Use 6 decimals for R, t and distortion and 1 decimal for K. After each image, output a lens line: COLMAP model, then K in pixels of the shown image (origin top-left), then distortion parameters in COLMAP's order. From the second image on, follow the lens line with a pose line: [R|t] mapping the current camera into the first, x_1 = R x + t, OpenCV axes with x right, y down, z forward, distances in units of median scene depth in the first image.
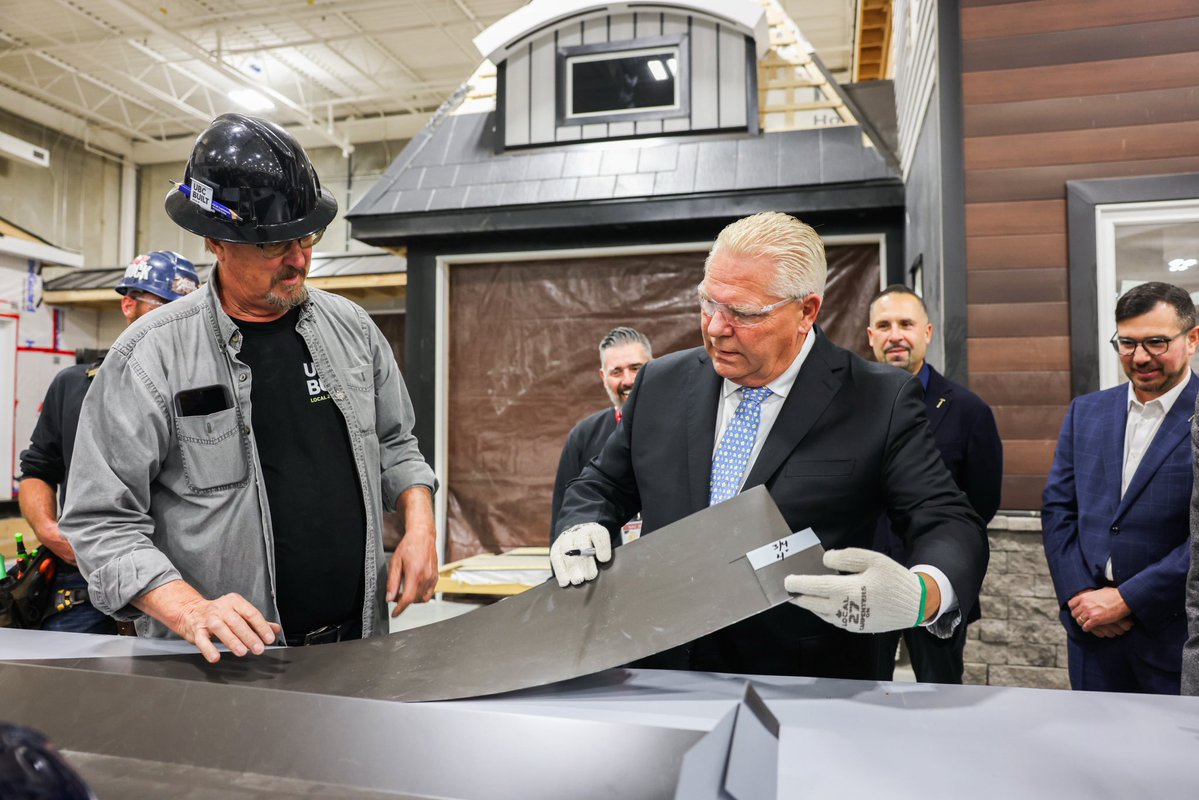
lens RADIAL K [[989.7, 0, 599.5], [0, 989.7, 400.0], [0, 0, 1]] dist [-0.004335, -0.004990]
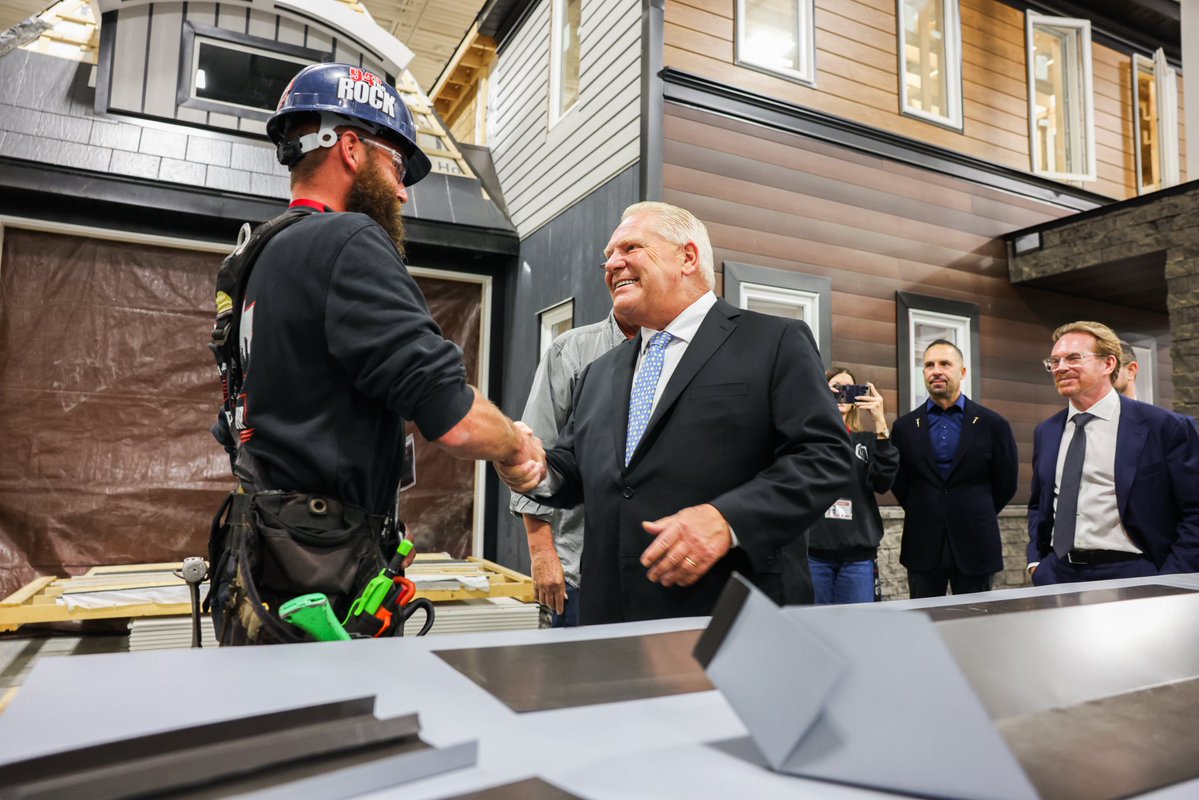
lens RADIAL K [[819.0, 0, 599.5], [0, 819.0, 400.0], [0, 0, 1]] dist [-0.055701, 0.083521]
pose [[0.778991, 0.071305, 0.622968, -0.182351], [-0.055381, 0.997454, -0.044918, 0.010496], [-0.624585, 0.000491, 0.780957, 0.160954]]
